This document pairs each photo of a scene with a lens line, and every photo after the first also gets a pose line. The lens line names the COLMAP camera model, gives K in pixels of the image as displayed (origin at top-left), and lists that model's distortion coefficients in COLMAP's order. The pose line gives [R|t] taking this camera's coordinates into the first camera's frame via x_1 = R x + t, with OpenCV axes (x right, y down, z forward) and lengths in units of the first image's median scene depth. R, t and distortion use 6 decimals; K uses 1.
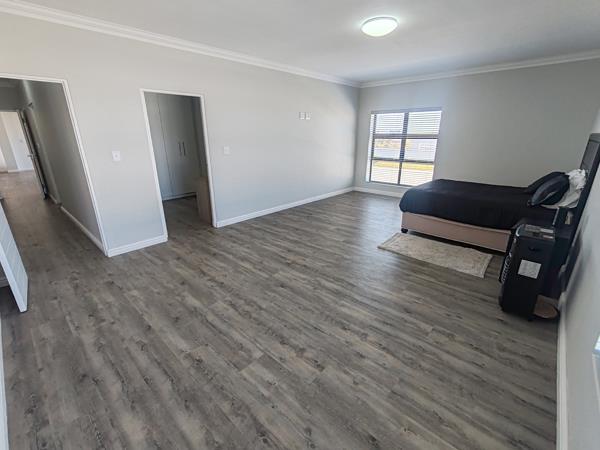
lens RADIAL K [[272.7, 0, 300.0], [0, 272.7, 225.0], [0, 0, 1]] dist [0.000989, 0.000842]
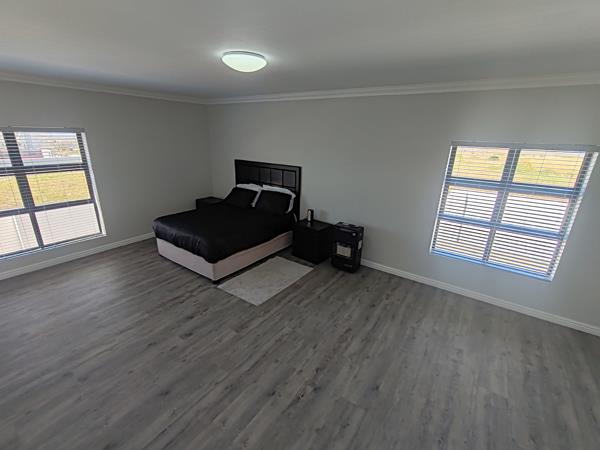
lens RADIAL K [[272.7, 0, 300.0], [0, 272.7, 225.0], [0, 0, 1]] dist [0.000989, 0.000842]
pose [[-0.137513, -0.314470, 0.939254, -0.620083], [0.281653, 0.896703, 0.341460, -0.535861], [-0.949611, 0.311499, -0.034736, 1.037838]]
